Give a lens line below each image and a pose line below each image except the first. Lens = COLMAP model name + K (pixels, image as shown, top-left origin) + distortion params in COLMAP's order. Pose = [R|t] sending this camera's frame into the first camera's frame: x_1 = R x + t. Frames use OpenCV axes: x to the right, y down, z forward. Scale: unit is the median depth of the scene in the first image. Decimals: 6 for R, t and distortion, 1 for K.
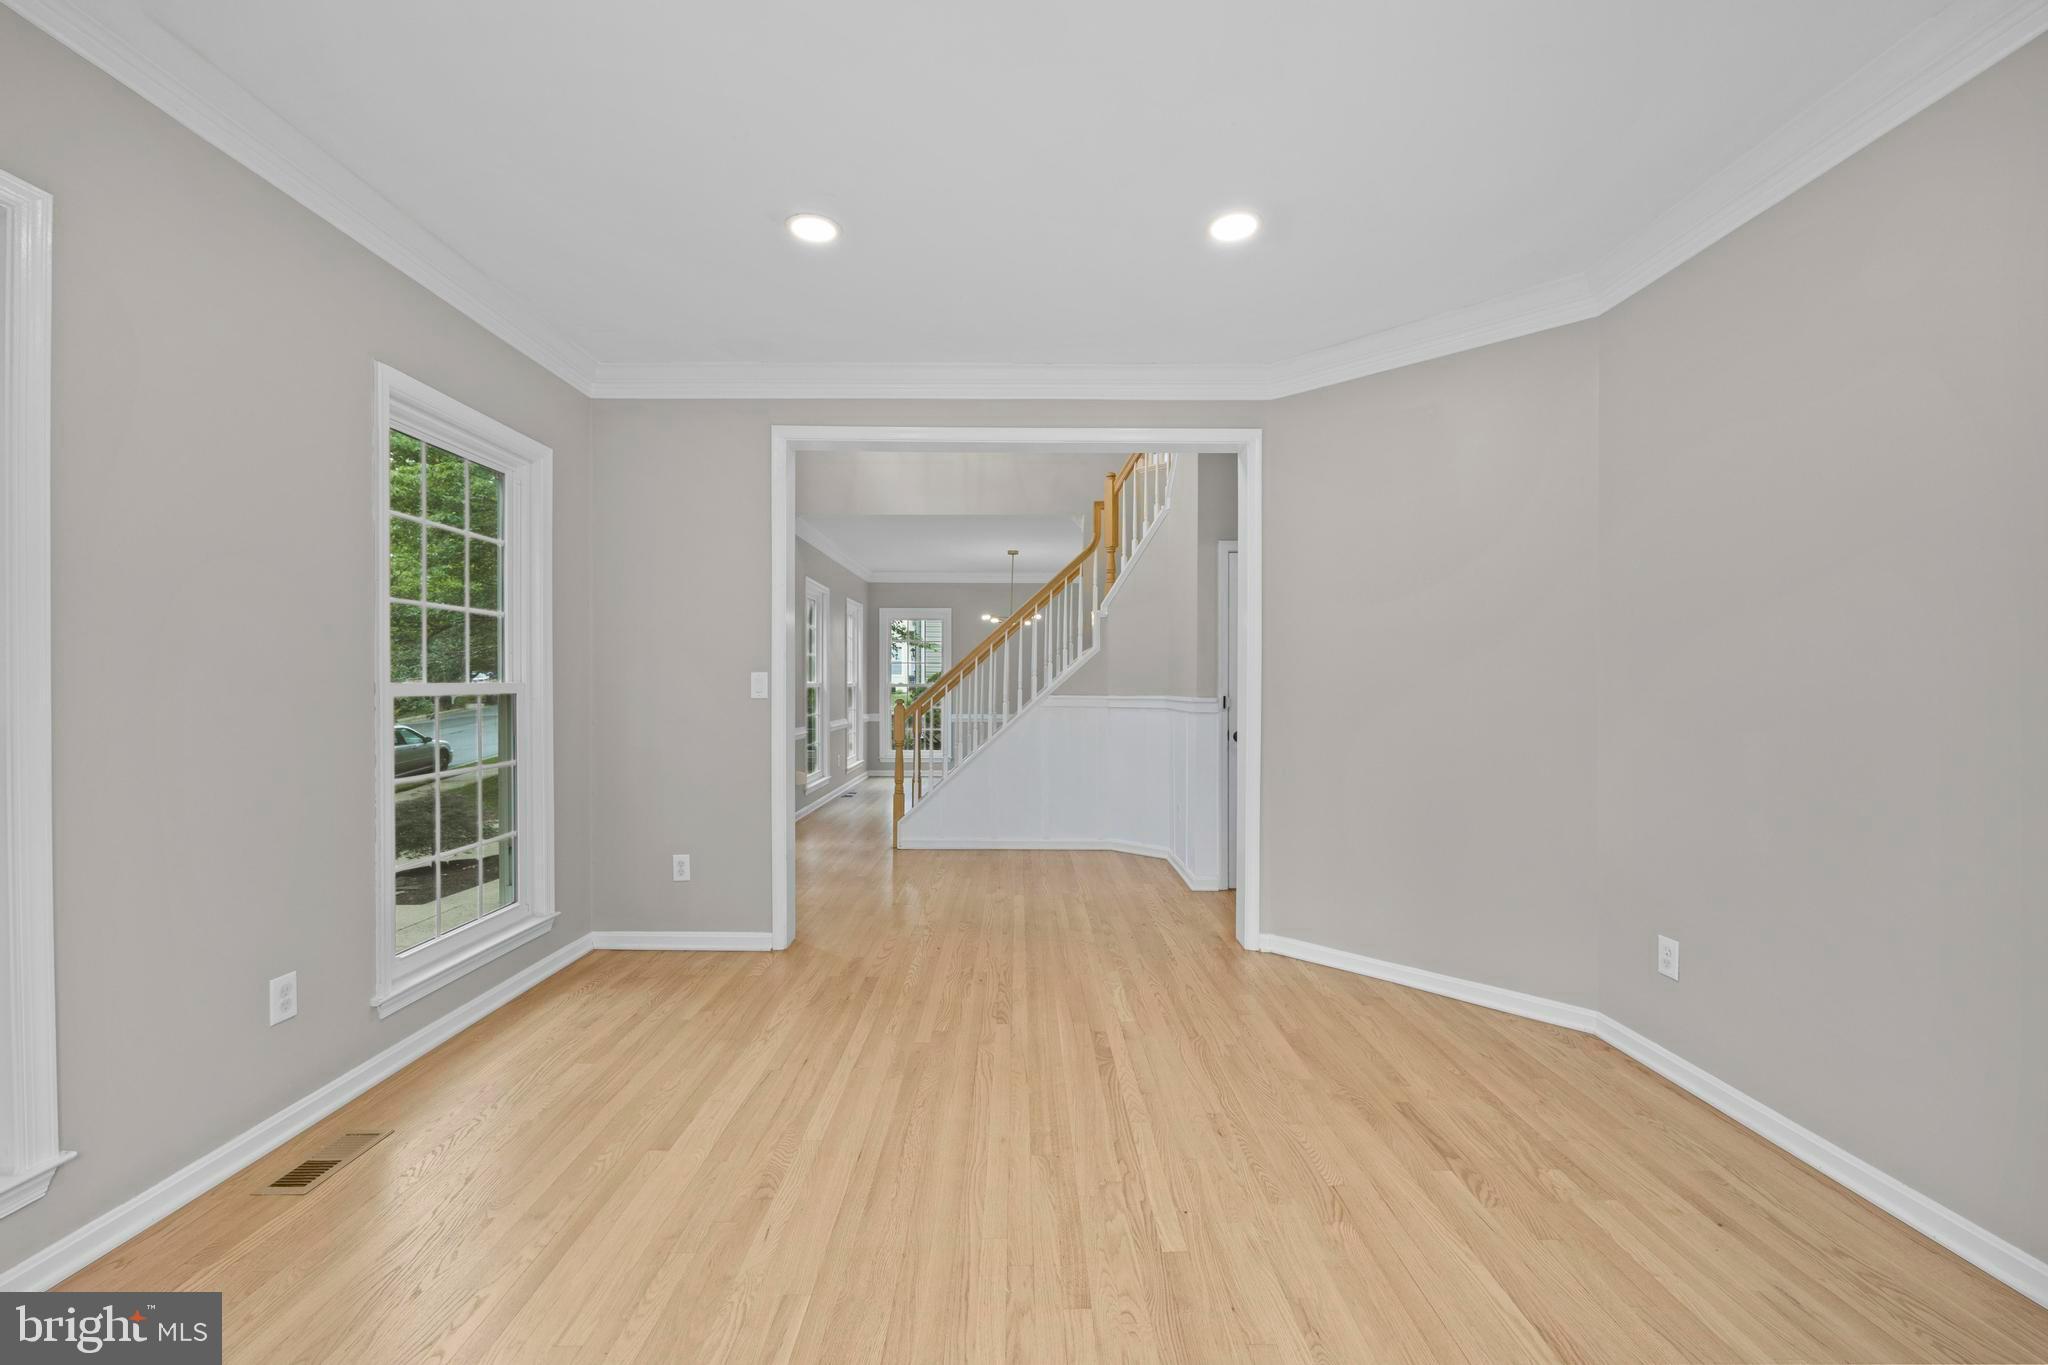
lens RADIAL K [[814.4, 0, 1006.8], [0, 814.4, 689.8], [0, 0, 1]] dist [-0.007131, 0.000346]
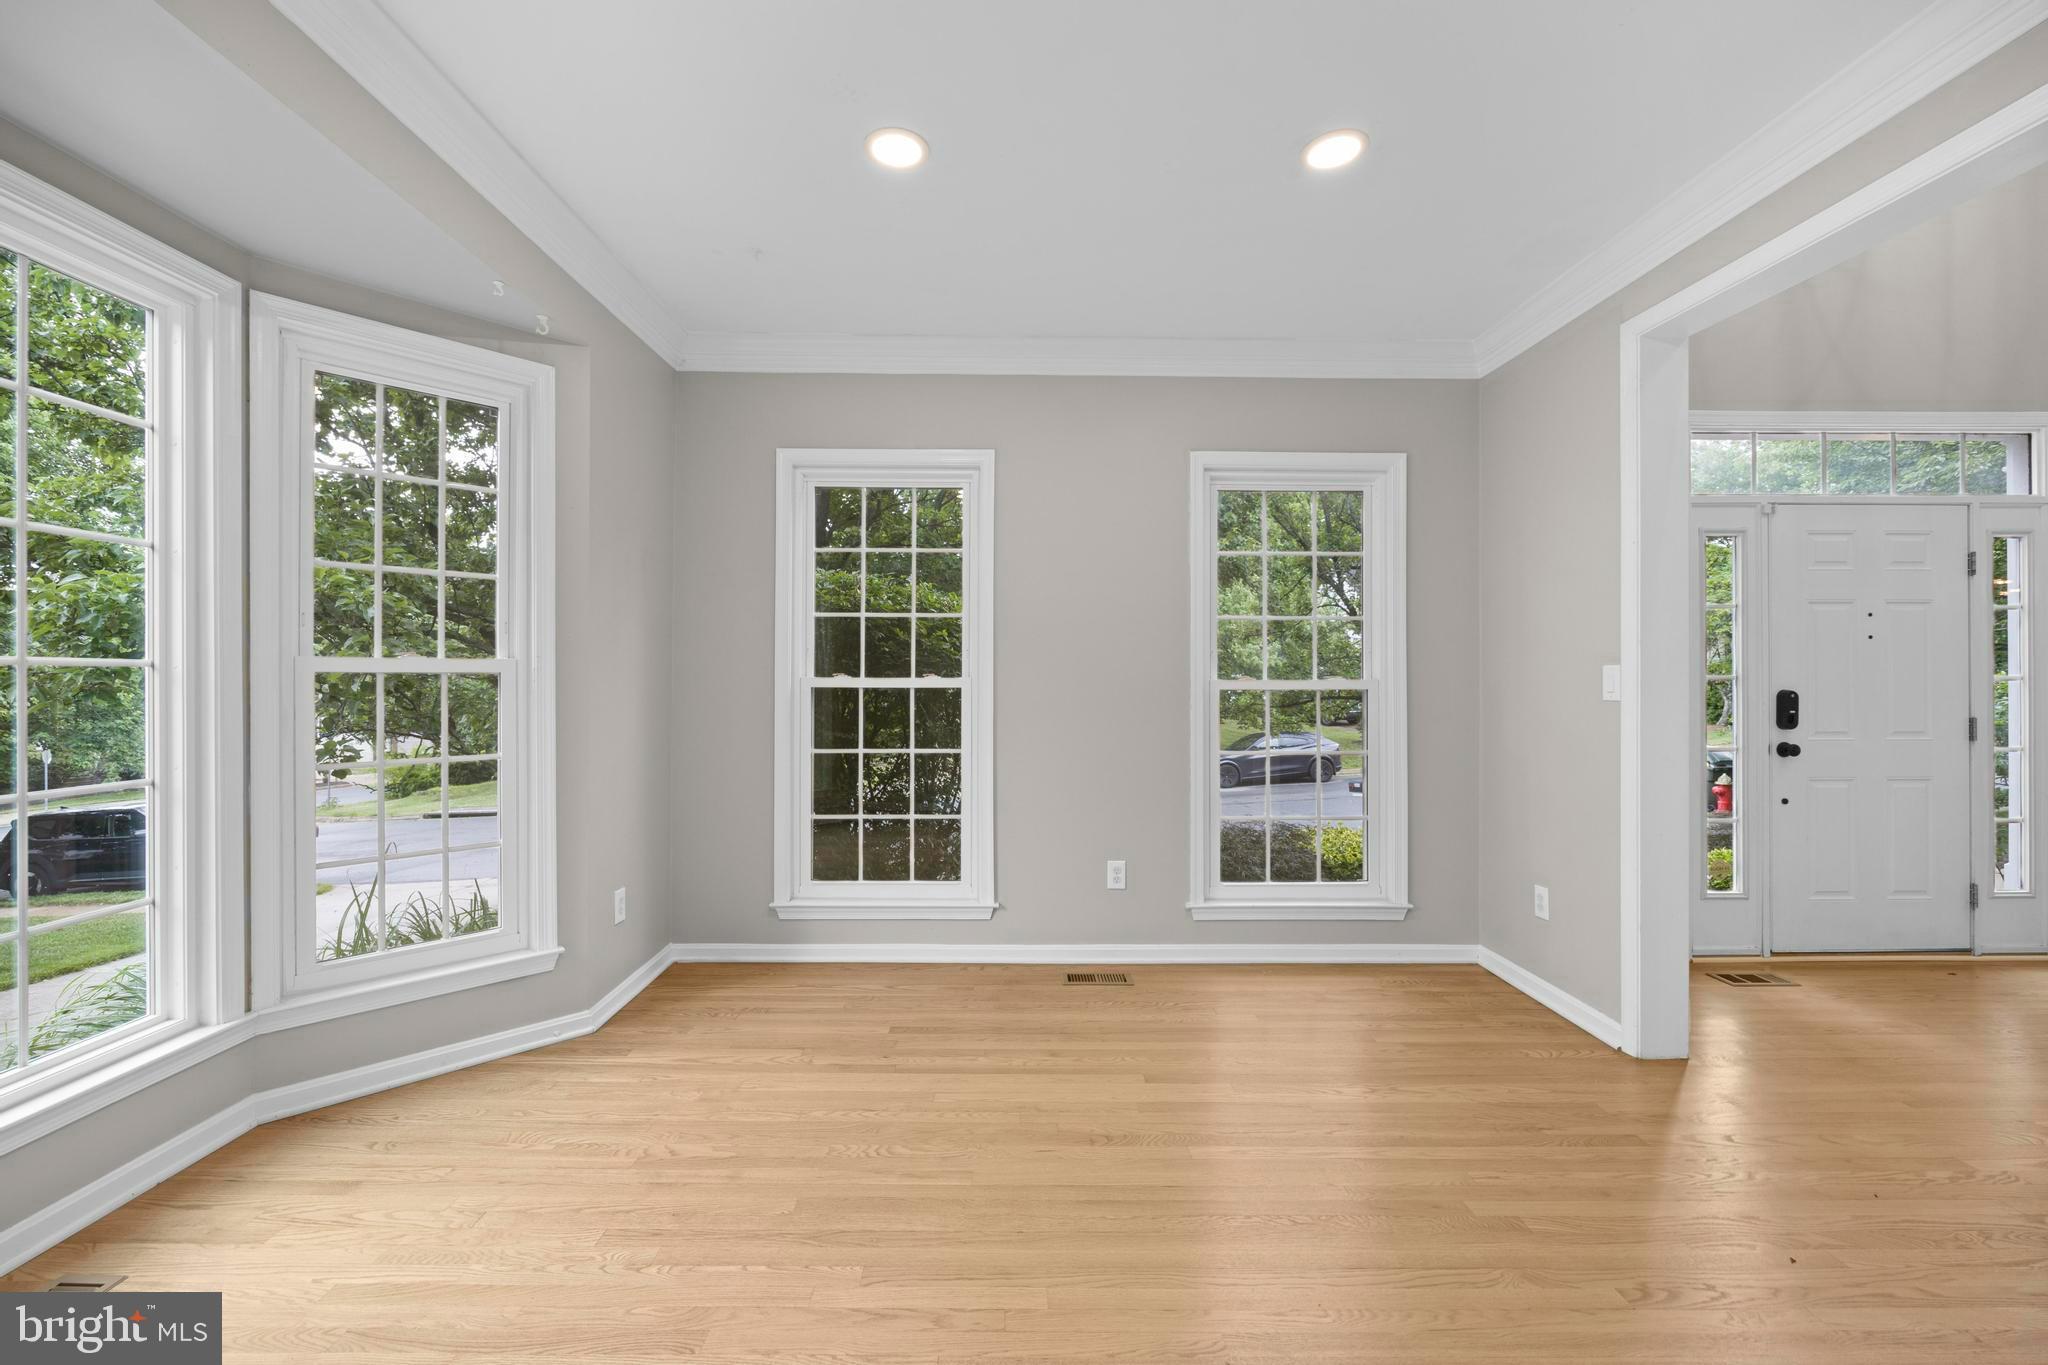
lens RADIAL K [[814.4, 0, 1021.6], [0, 814.4, 678.8], [0, 0, 1]] dist [-0.007131, 0.000346]
pose [[0.023637, -0.000250, -0.999721, 0.577754], [-0.011278, 0.999936, -0.000517, -0.004830], [0.999657, 0.011287, 0.023633, 0.617685]]
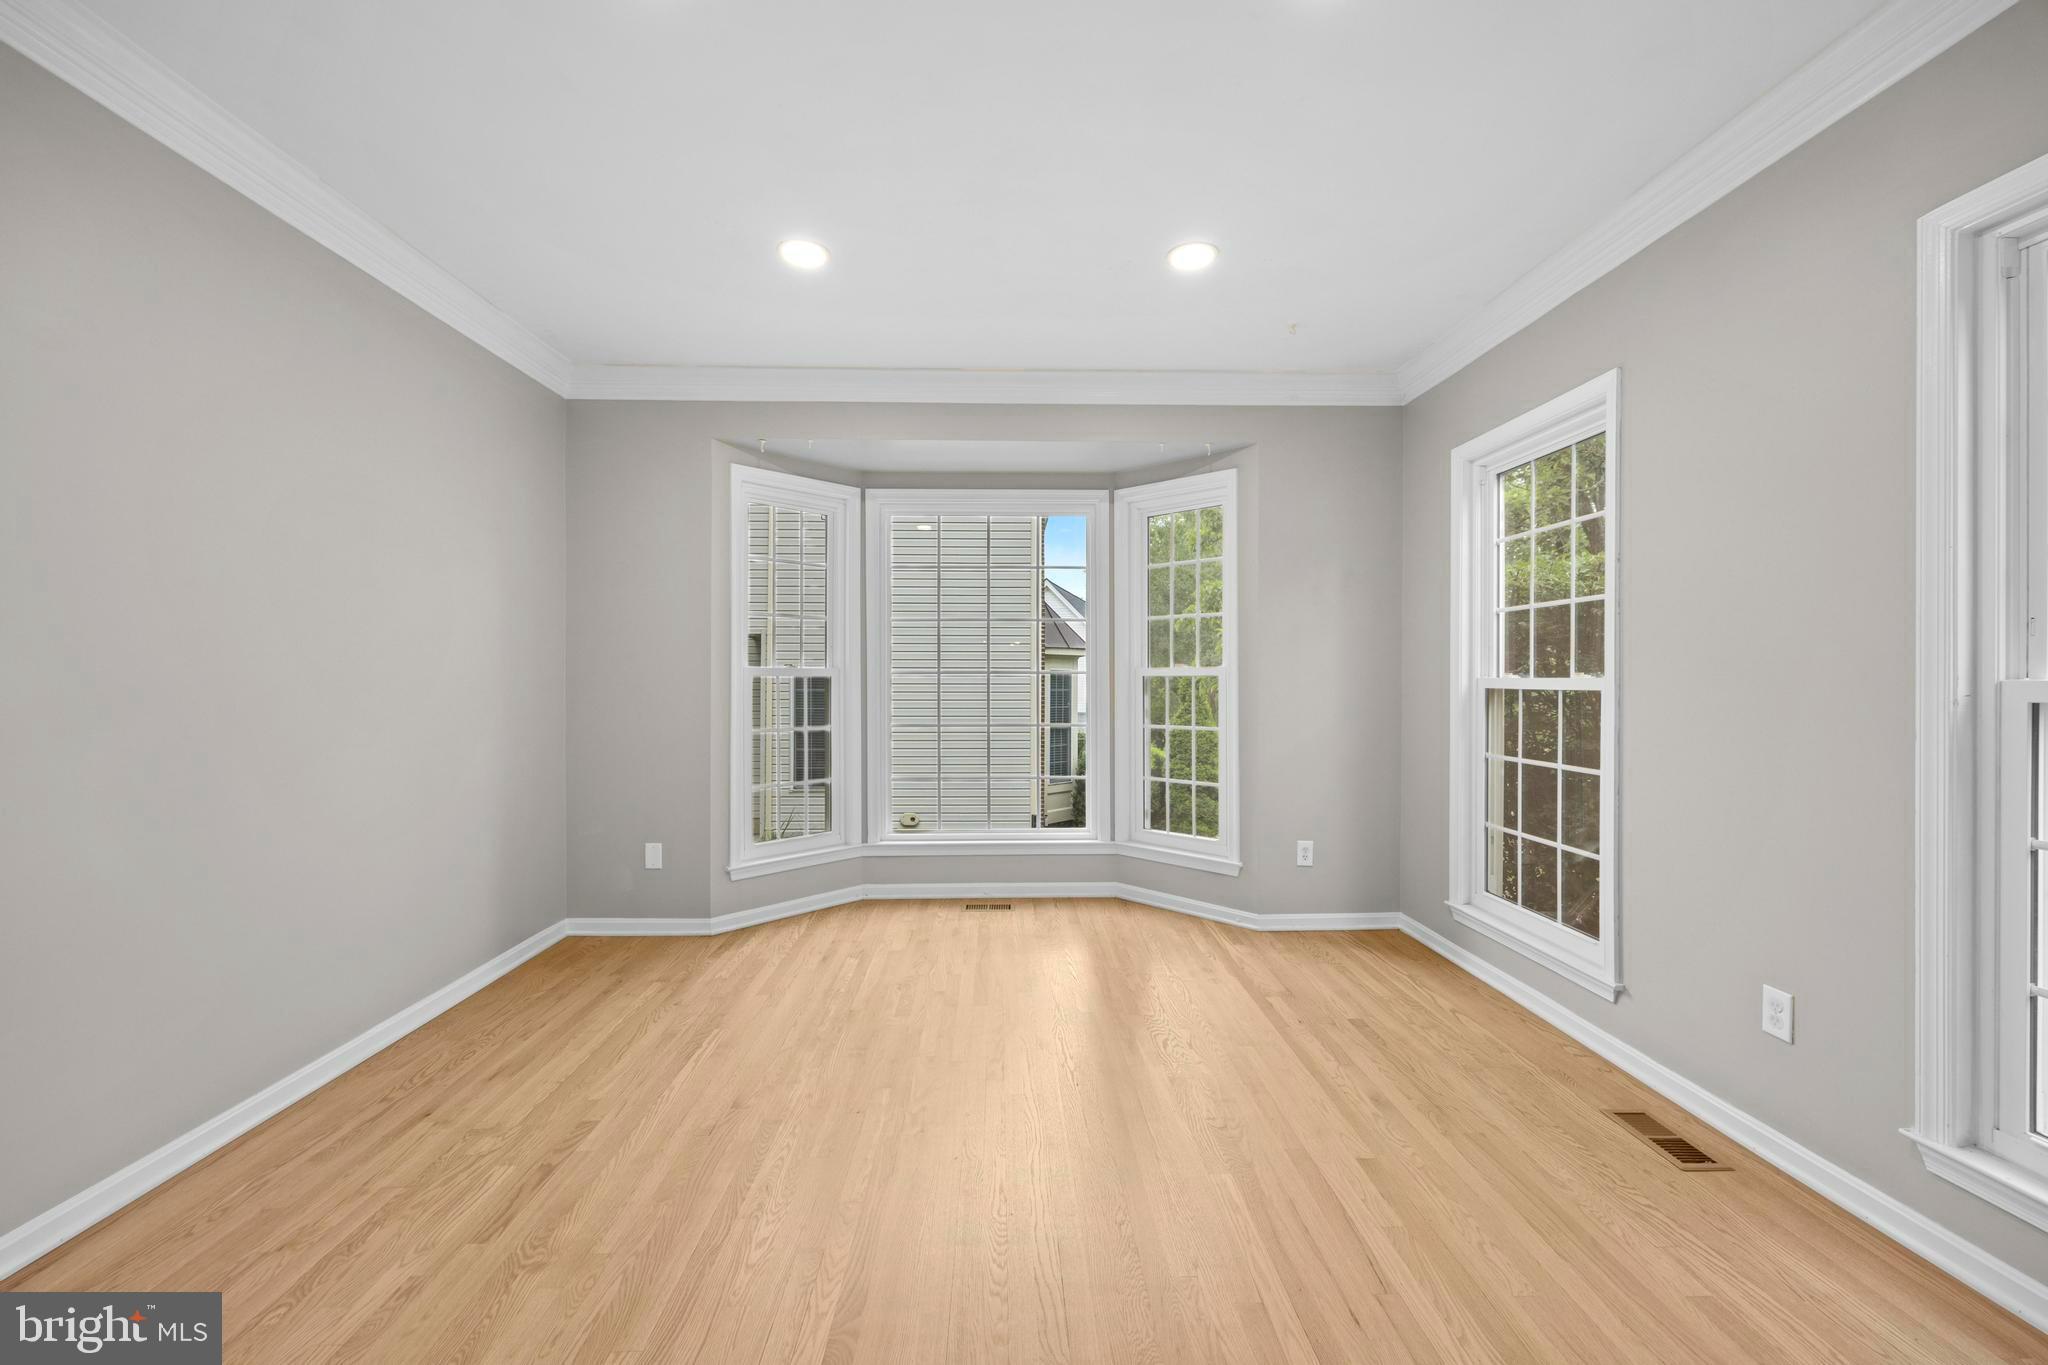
lens RADIAL K [[814.4, 0, 1021.1], [0, 814.4, 679.6], [0, 0, 1]] dist [-0.007131, 0.000346]
pose [[-0.999113, -0.001692, -0.042084, 0.020025], [-0.002096, 0.999952, 0.009537, -0.011267], [0.042066, 0.009617, -0.999069, 1.525758]]
